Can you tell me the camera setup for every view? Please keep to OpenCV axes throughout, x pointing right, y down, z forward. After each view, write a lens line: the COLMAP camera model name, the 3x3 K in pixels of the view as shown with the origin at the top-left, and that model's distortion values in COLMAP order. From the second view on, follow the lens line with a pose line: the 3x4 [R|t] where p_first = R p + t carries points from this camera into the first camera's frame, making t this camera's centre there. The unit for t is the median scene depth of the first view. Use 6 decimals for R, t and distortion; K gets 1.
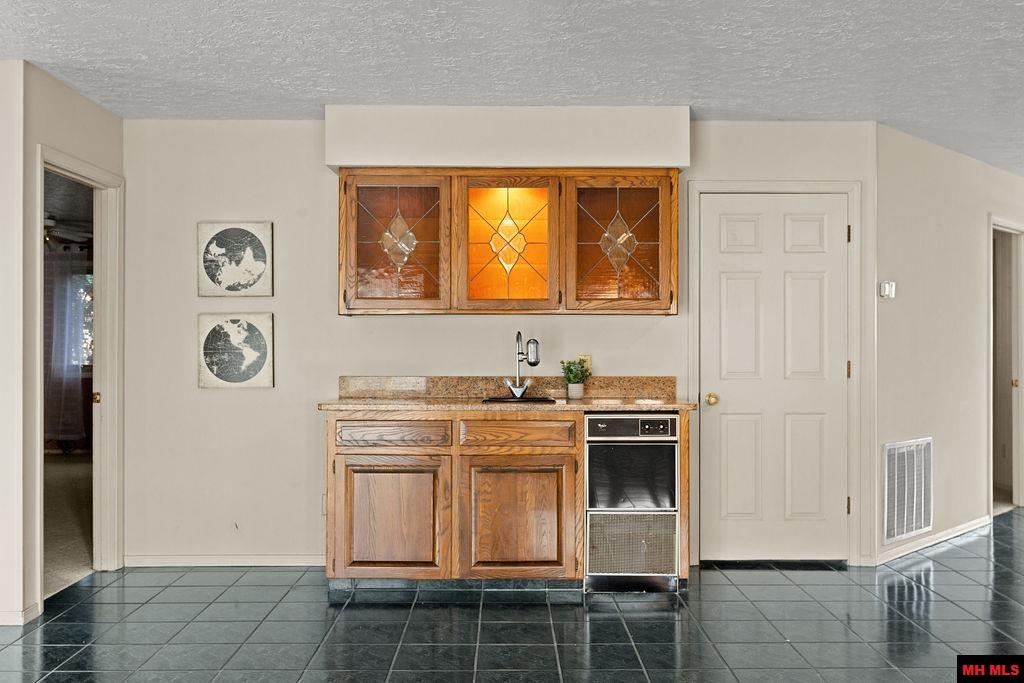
lens RADIAL K [[965.7, 0, 510.0], [0, 965.7, 335.0], [0, 0, 1]] dist [0.011748, 0.000000]
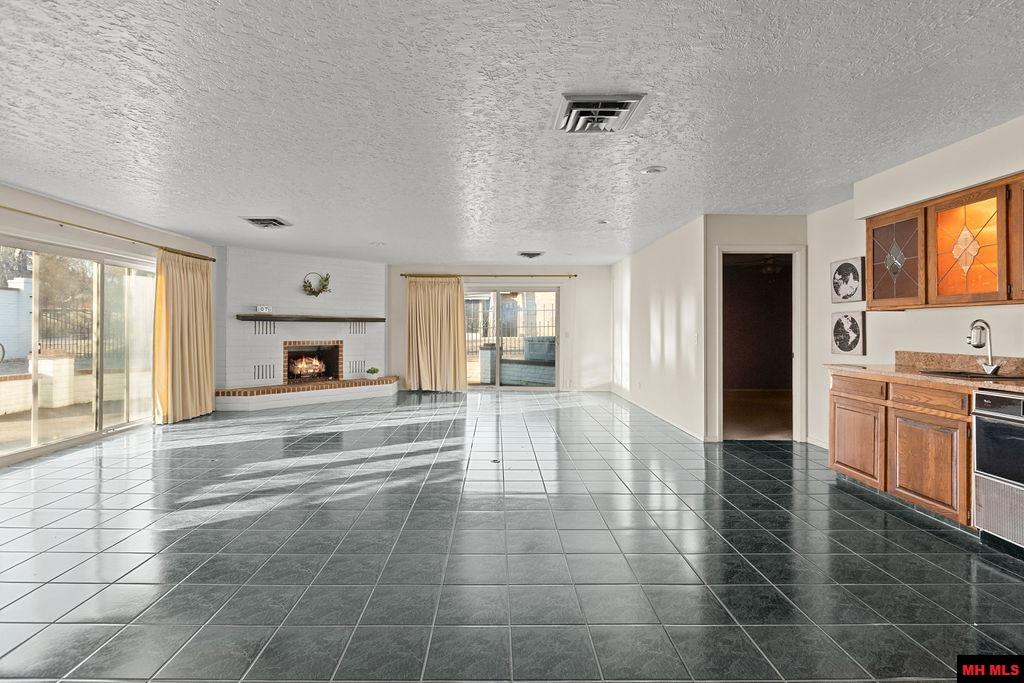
lens RADIAL K [[477.7, 0, 486.4], [0, 477.7, 318.2], [0, 0, 1]] dist [-0.005245, -0.000248]
pose [[-0.009478, -0.021475, -0.999724, 0.580850], [0.008690, 0.999730, -0.021557, 0.002104], [0.999917, -0.008892, -0.009288, 0.359943]]
